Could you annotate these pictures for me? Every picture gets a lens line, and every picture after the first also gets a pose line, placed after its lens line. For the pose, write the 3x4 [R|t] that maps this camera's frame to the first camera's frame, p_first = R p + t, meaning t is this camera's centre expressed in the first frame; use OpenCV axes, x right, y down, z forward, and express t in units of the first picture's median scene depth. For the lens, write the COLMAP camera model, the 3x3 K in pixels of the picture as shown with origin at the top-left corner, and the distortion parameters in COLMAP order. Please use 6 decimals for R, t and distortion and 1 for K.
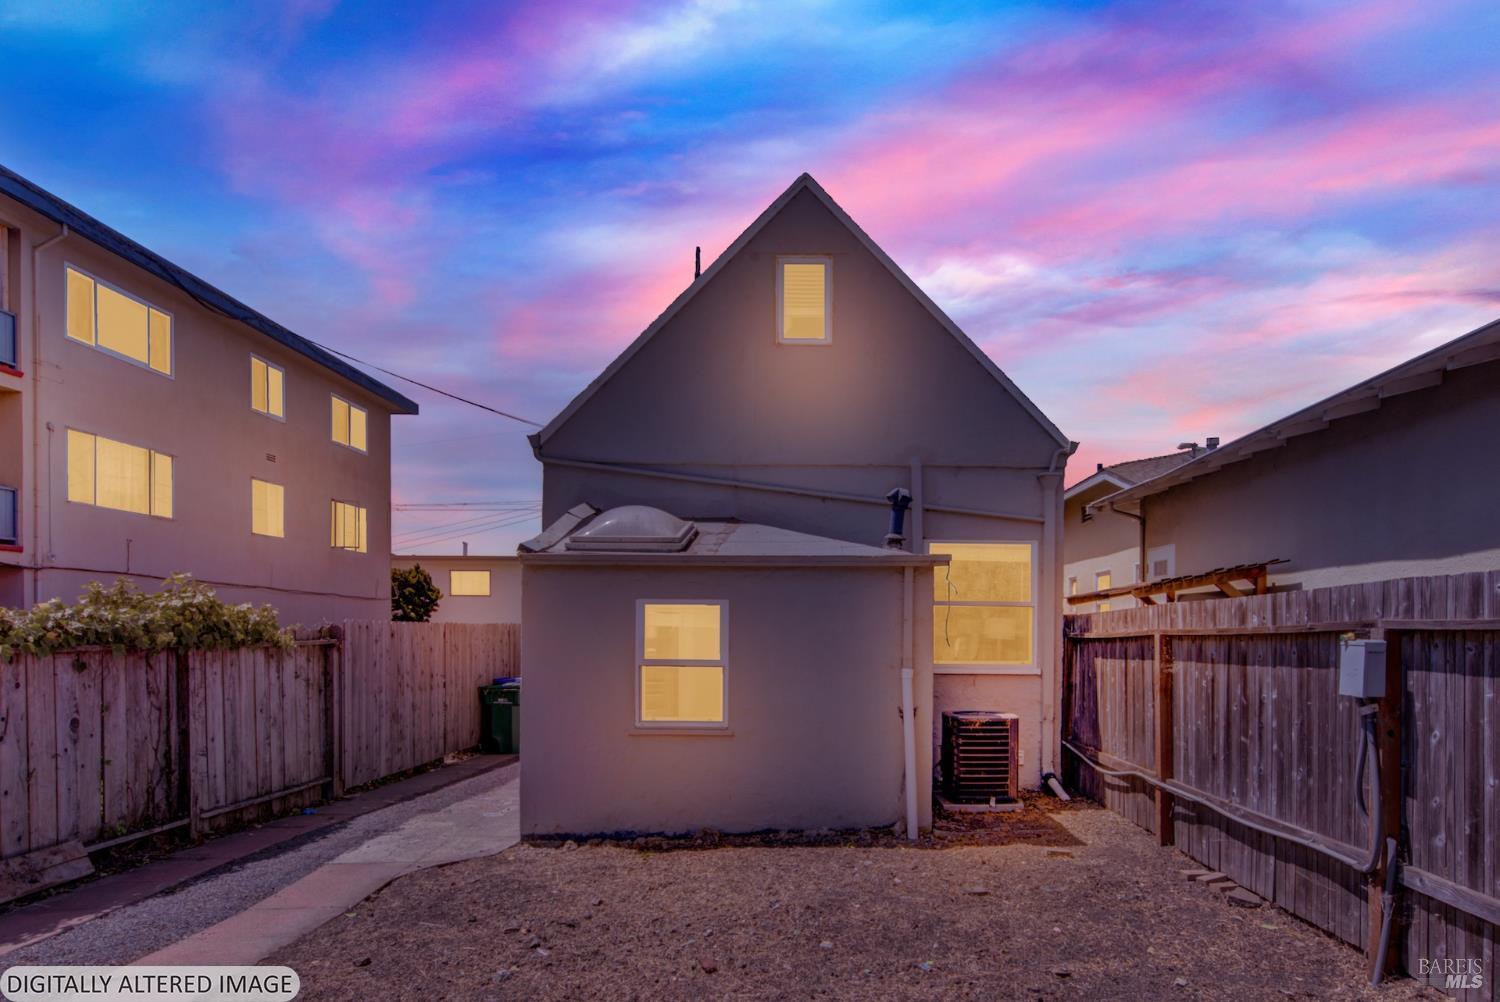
lens RADIAL K [[843.4, 0, 815.9], [0, 843.4, 639.5], [0, 0, 1]] dist [0.004352, -0.001720]
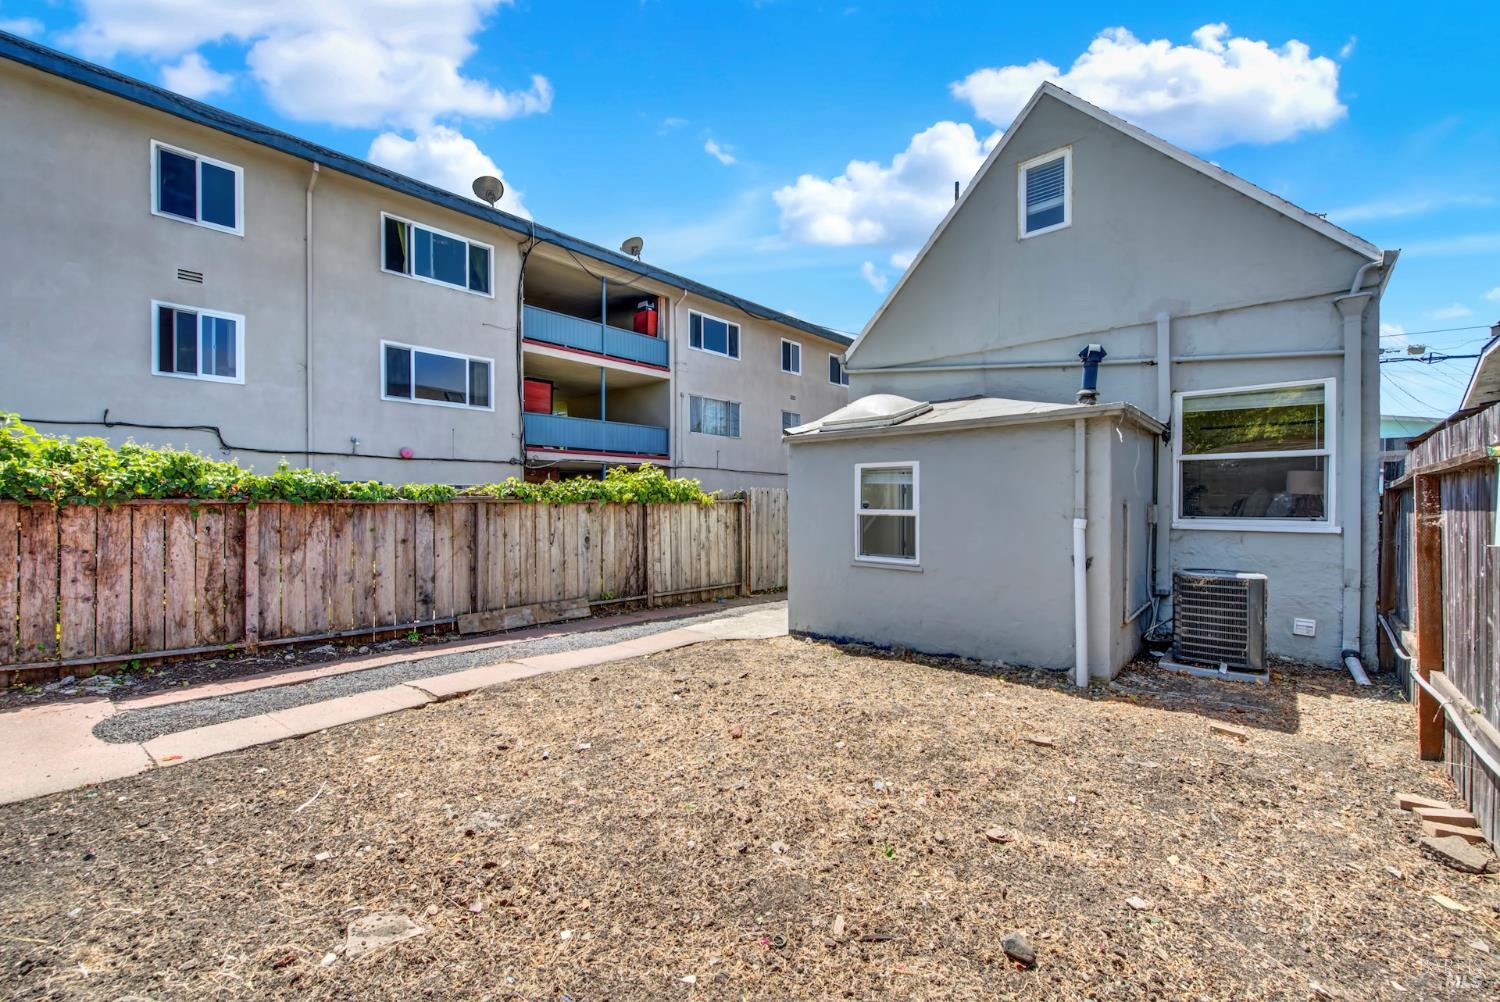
lens RADIAL K [[598.8, 0, 757.0], [0, 598.8, 504.5], [0, 0, 1]] dist [0.004244, -0.002970]
pose [[0.738735, -0.003136, -0.673989, 0.310501], [-0.002799, 0.999966, -0.007720, 0.024052], [0.673990, 0.007590, 0.738701, 0.199449]]
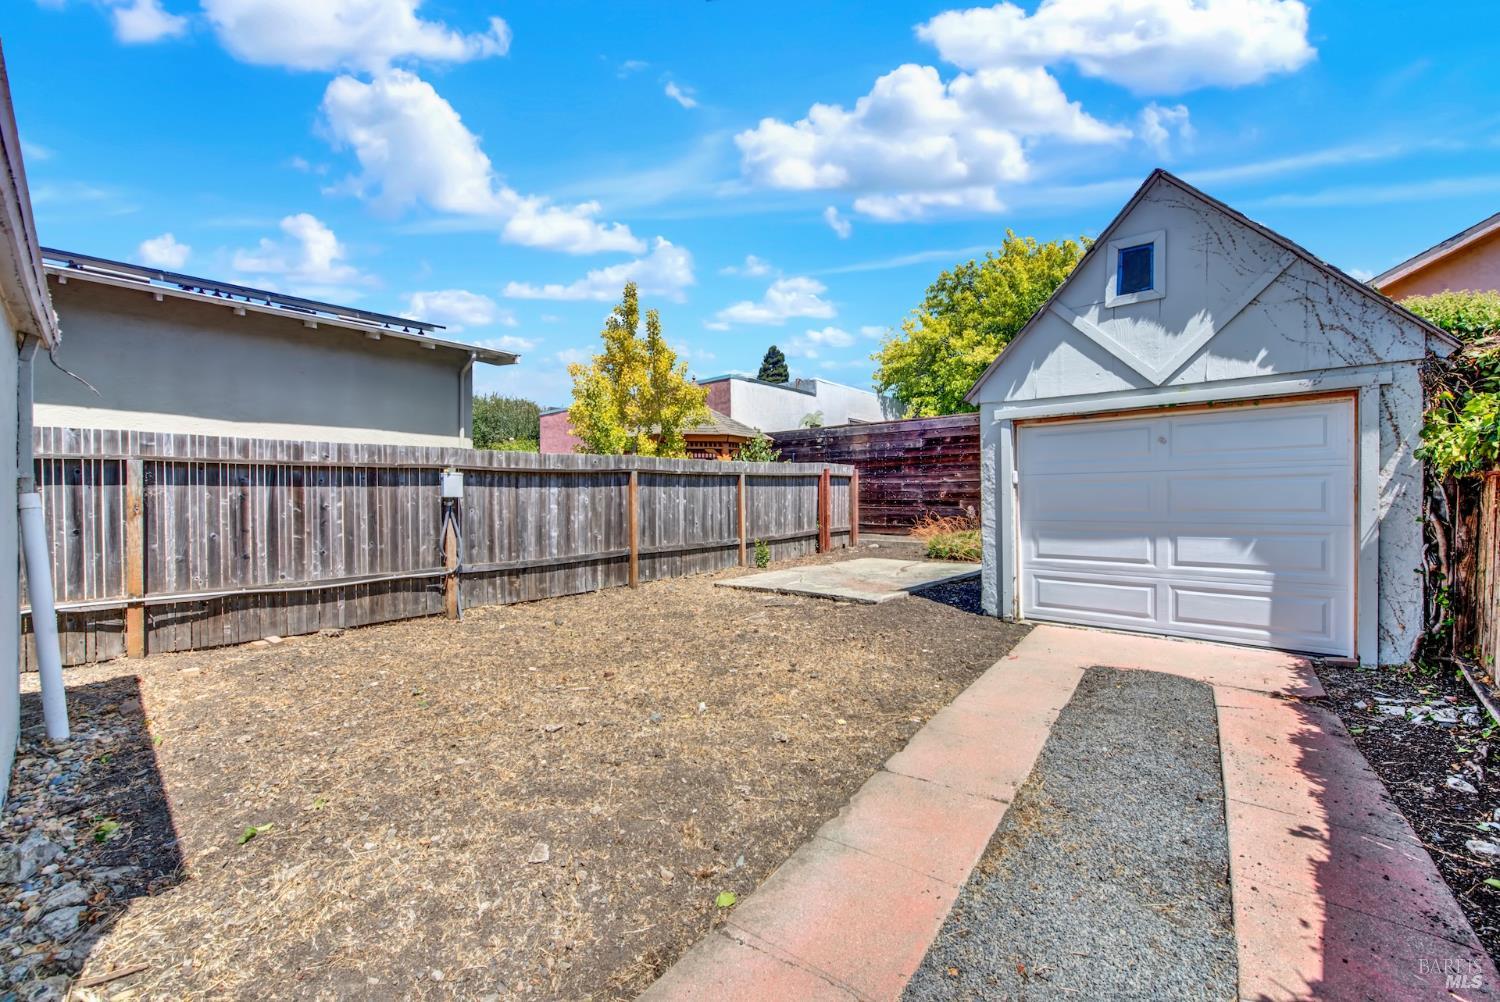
lens RADIAL K [[598.8, 0, 757.0], [0, 598.8, 504.5], [0, 0, 1]] dist [0.004244, -0.002970]
pose [[-0.739052, -0.008401, 0.673596, -0.629905], [0.002307, 0.999885, 0.015003, 0.037906], [-0.673644, 0.012642, -0.738948, 0.965404]]
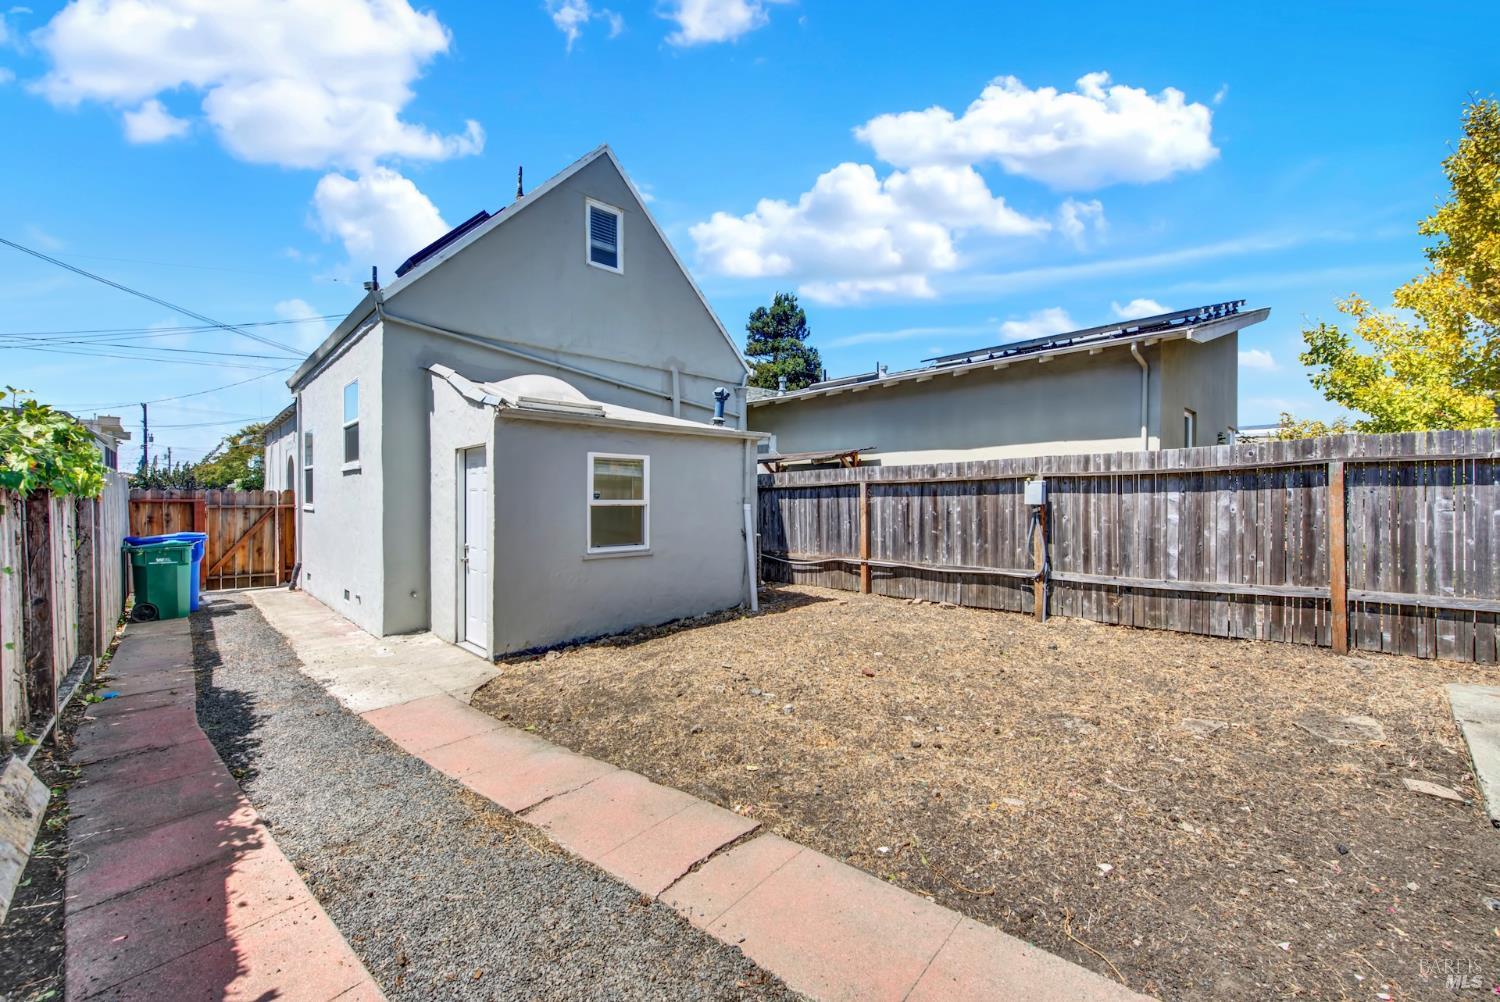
lens RADIAL K [[598.8, 0, 757.0], [0, 598.8, 504.5], [0, 0, 1]] dist [0.004244, -0.002970]
pose [[0.723898, -0.014249, 0.689759, -0.650715], [0.010918, 0.999898, 0.009197, 0.025278], [-0.689820, 0.000873, 0.723980, 0.179930]]
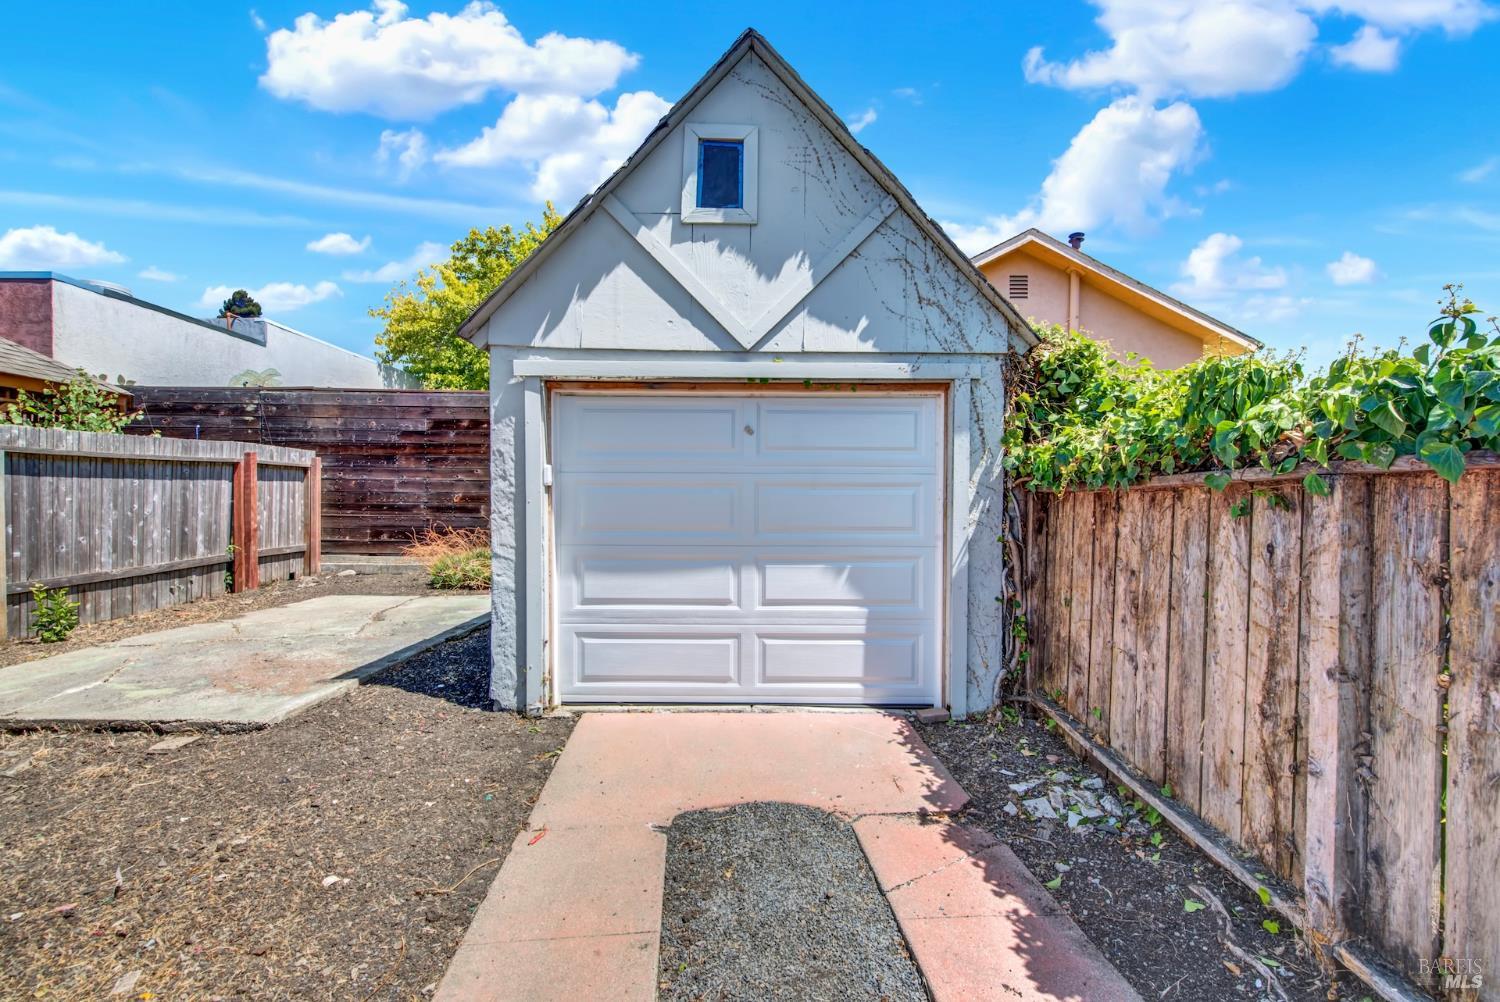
lens RADIAL K [[598.8, 0, 757.0], [0, 598.8, 504.5], [0, 0, 1]] dist [0.004244, -0.002970]
pose [[-0.999870, -0.012834, 0.009756, -0.508028], [-0.012737, 0.999870, 0.009911, 0.030506], [-0.009882, 0.009786, -0.999903, 0.588343]]
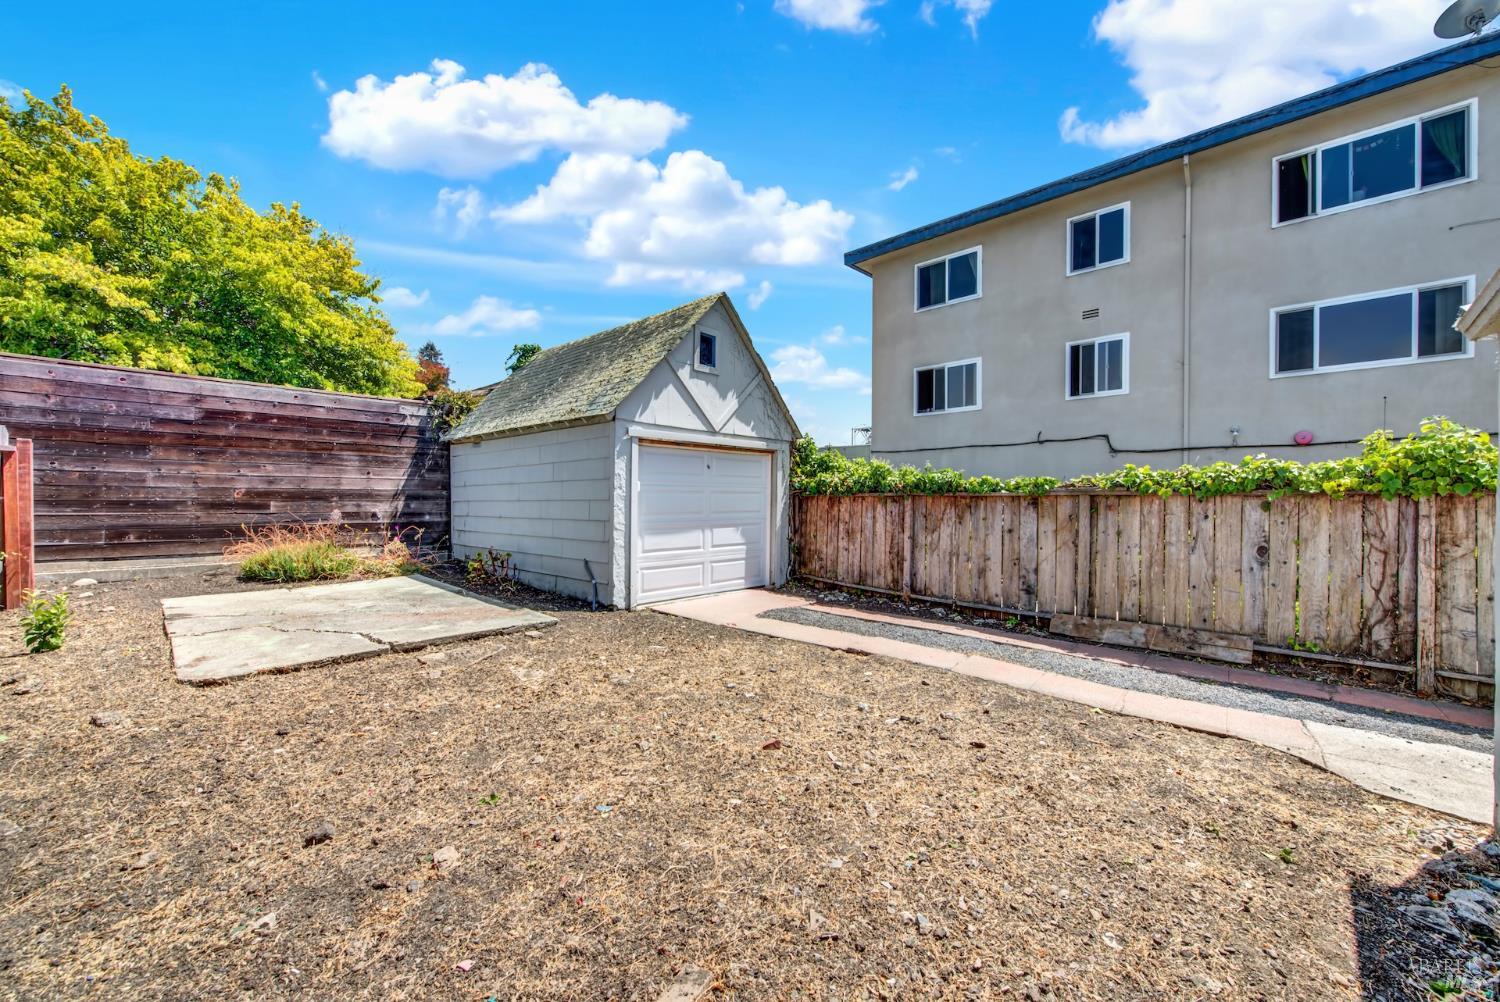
lens RADIAL K [[598.8, 0, 757.0], [0, 598.8, 504.5], [0, 0, 1]] dist [0.004244, -0.002970]
pose [[-0.691318, -0.004143, -0.722539, 0.288058], [-0.017560, 0.999785, 0.011068, 0.027654], [0.722337, 0.020339, -0.691242, 0.923781]]
